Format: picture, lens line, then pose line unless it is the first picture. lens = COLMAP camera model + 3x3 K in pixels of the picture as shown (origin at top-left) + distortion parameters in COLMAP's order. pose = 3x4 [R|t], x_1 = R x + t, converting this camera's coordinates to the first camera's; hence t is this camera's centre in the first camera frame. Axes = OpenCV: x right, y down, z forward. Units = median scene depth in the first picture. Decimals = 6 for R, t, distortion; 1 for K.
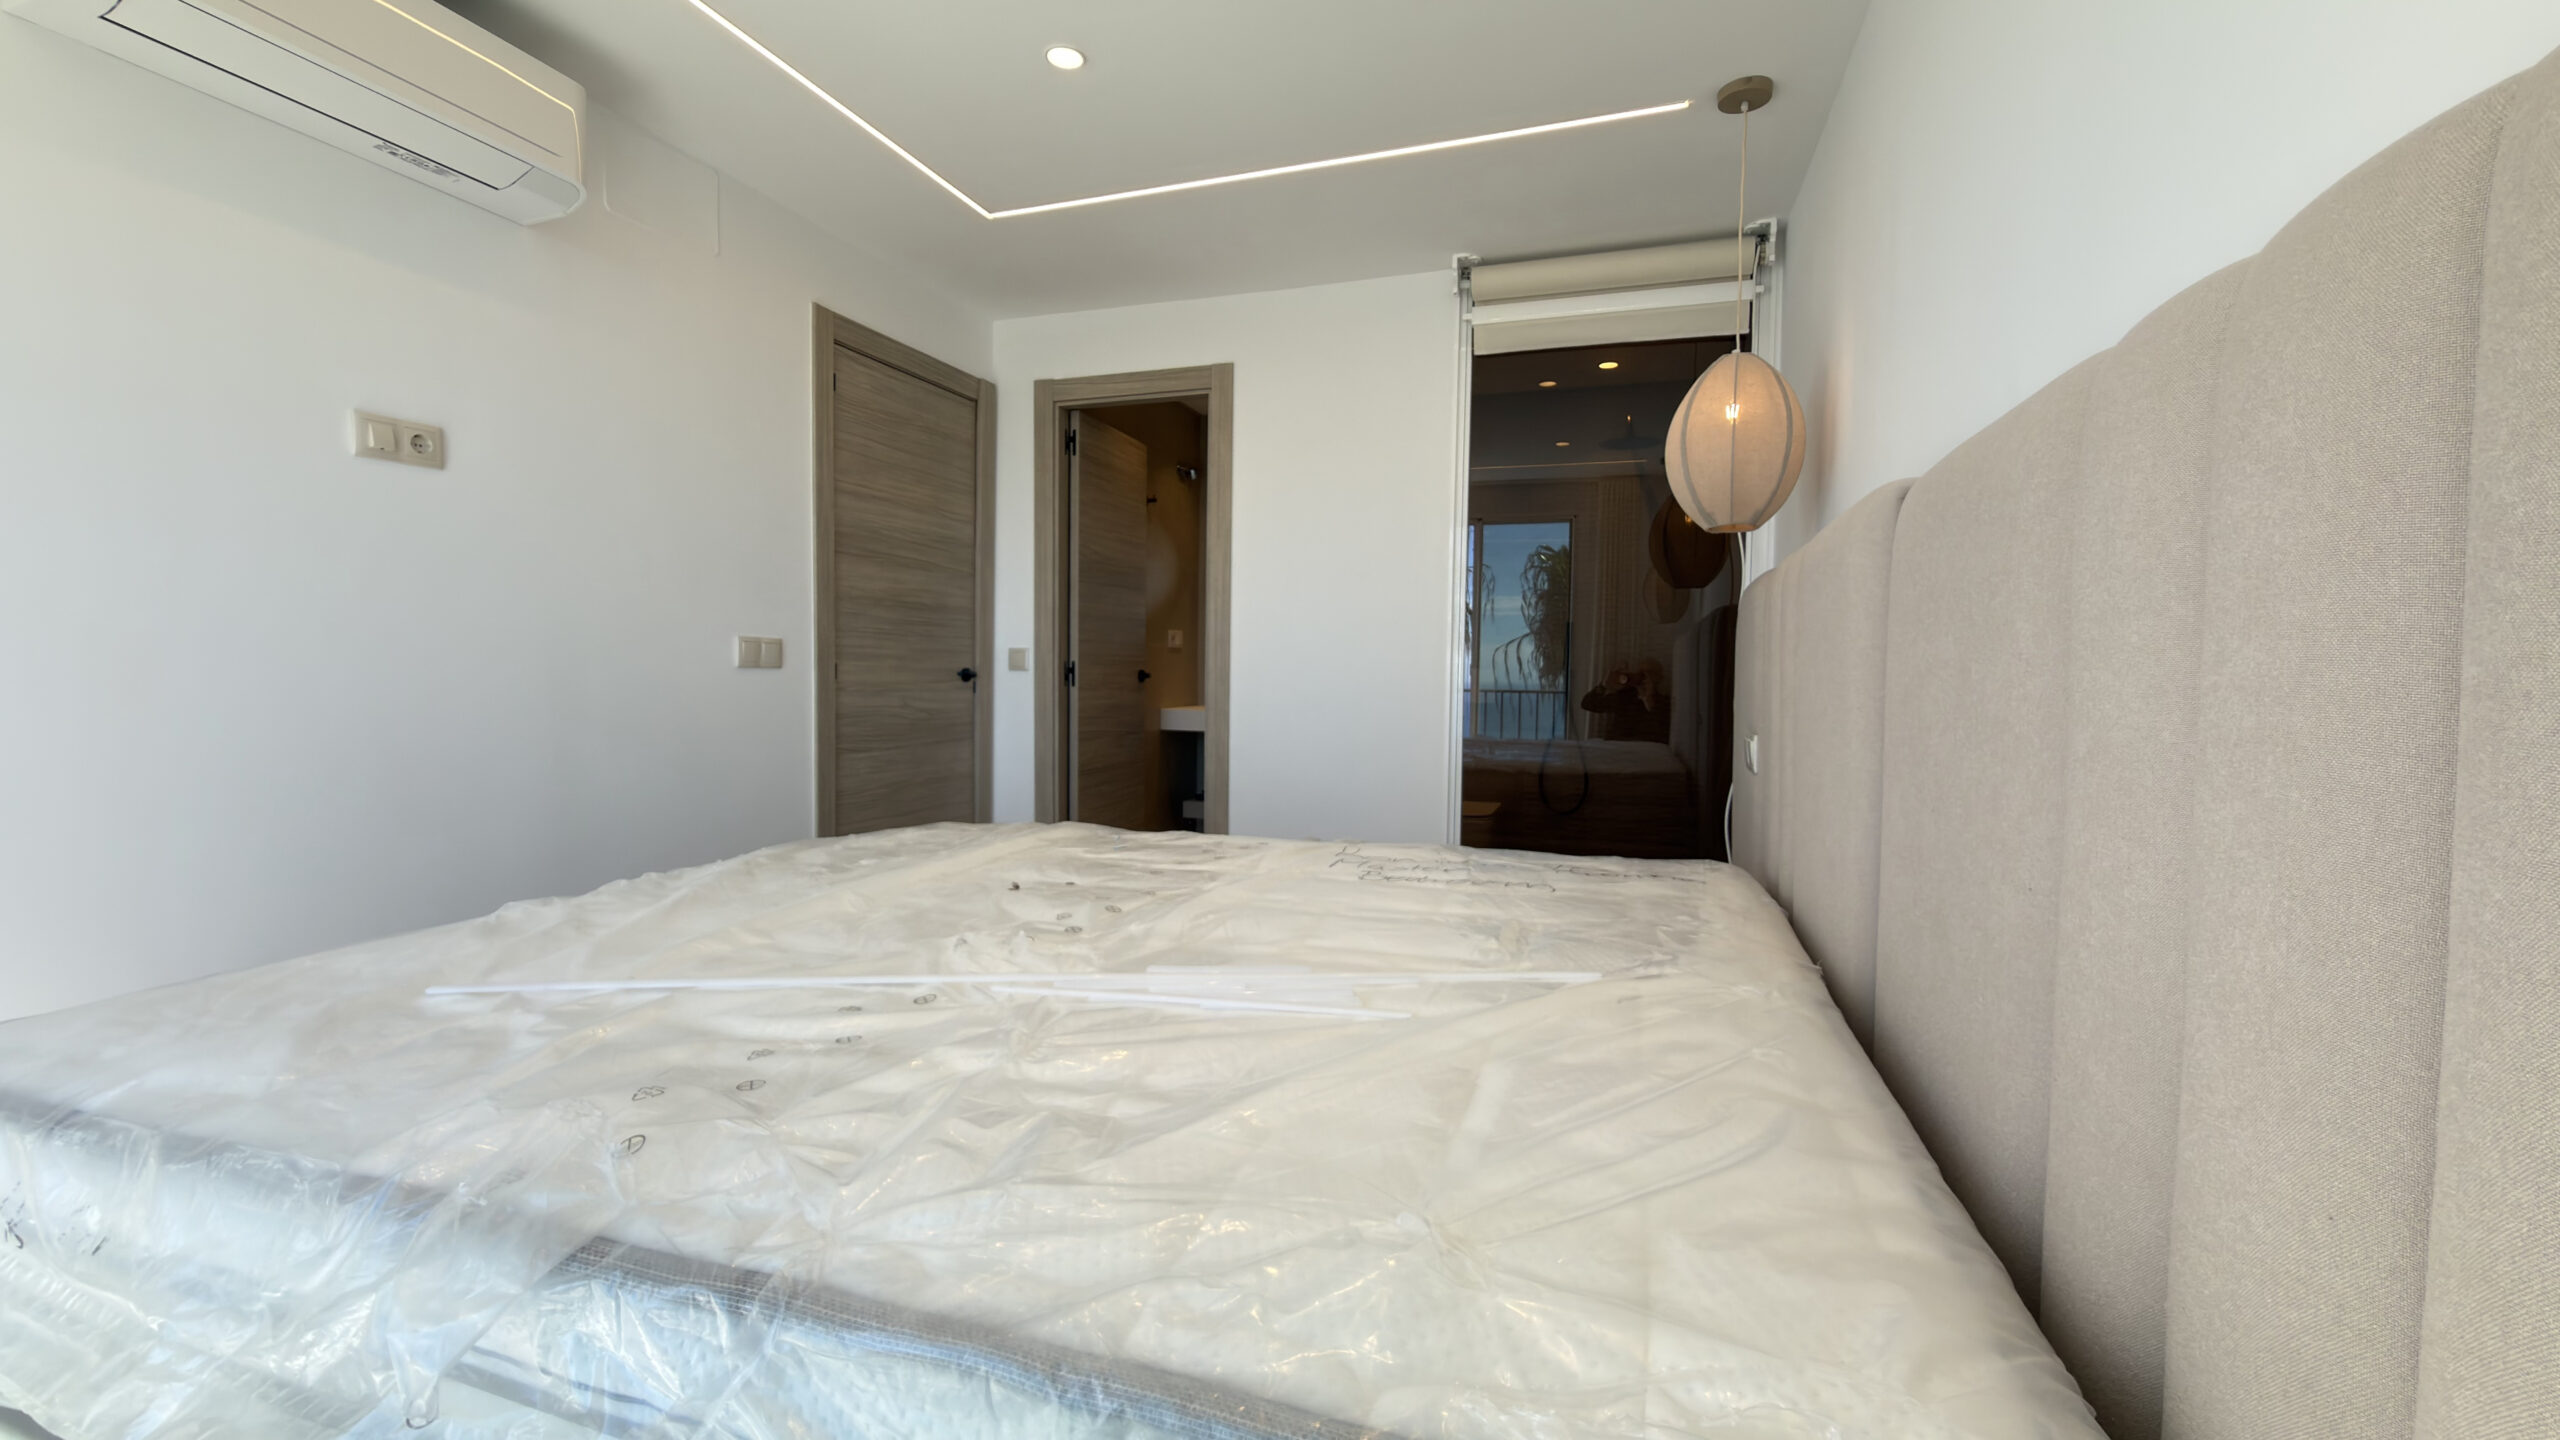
lens RADIAL K [[1013.6, 0, 1276.5], [0, 1013.6, 718.7], [0, 0, 1]] dist [0.003085, 0.000090]
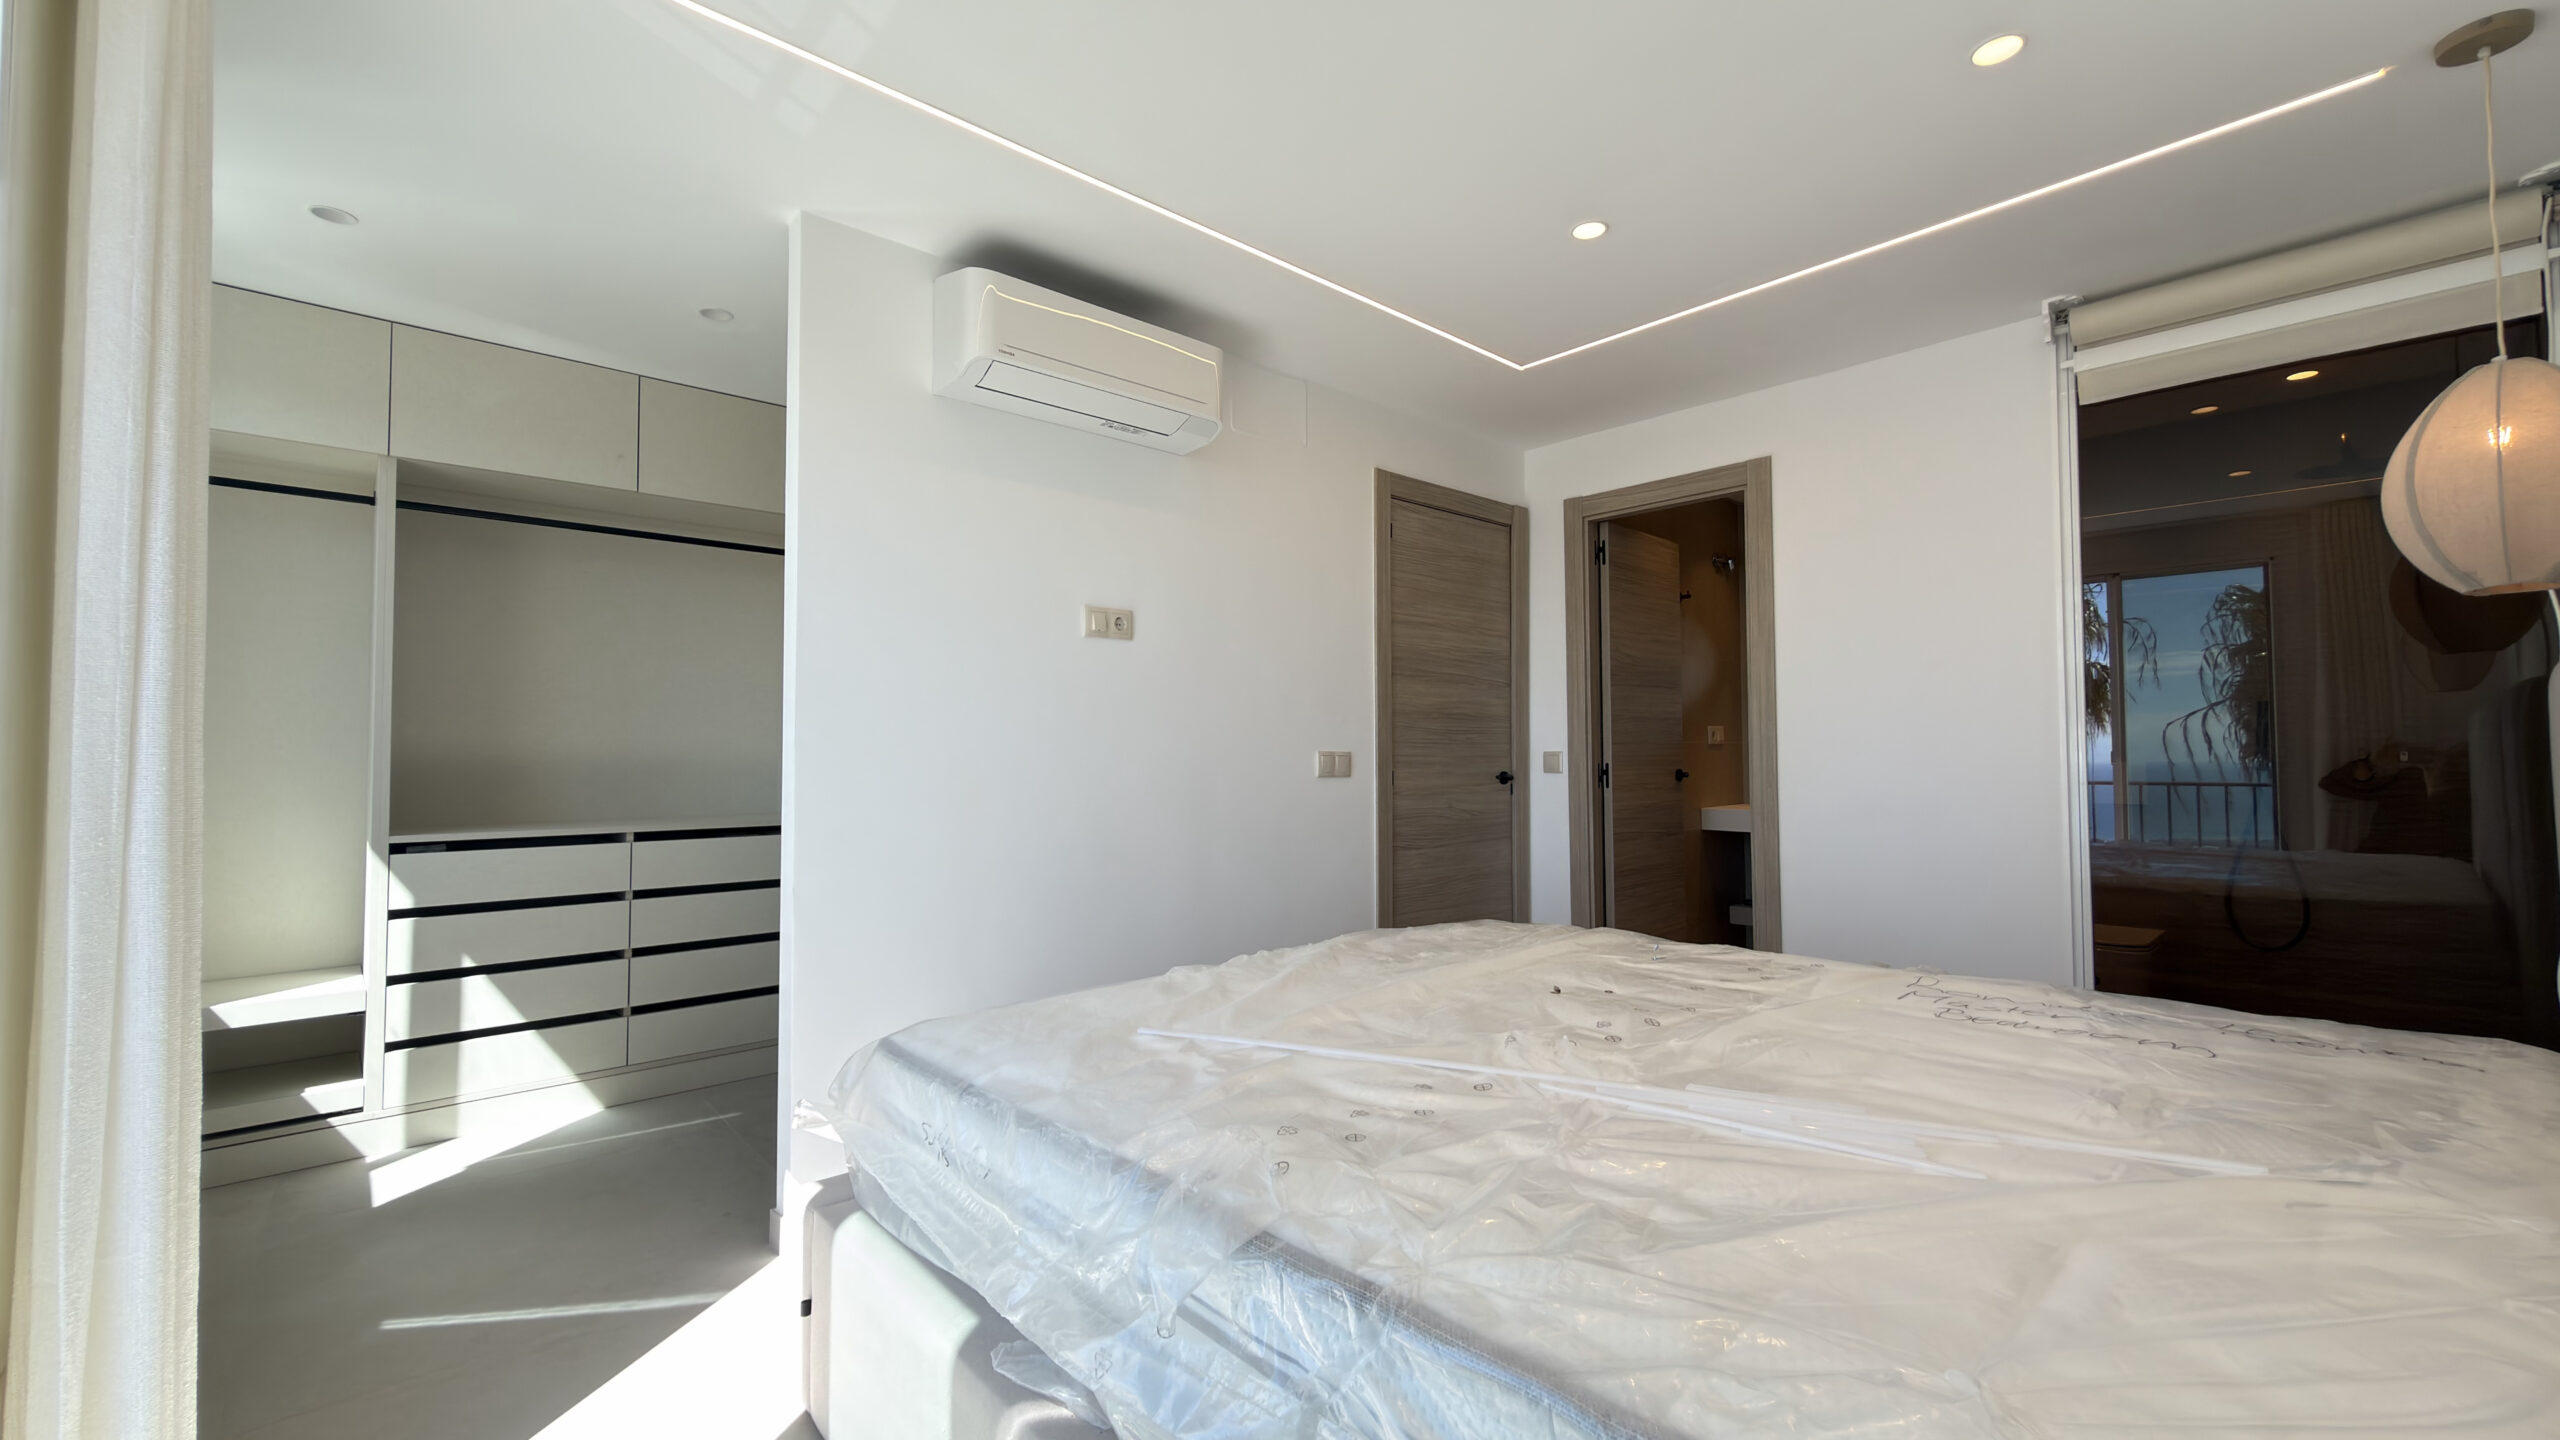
lens RADIAL K [[1013.6, 0, 1283.8], [0, 1013.6, 723.3], [0, 0, 1]] dist [0.003085, 0.000090]
pose [[0.874487, -0.034819, -0.483797, 0.020814], [-0.004633, 0.996775, -0.080112, -0.029899], [0.485026, 0.072298, 0.871506, -0.103664]]
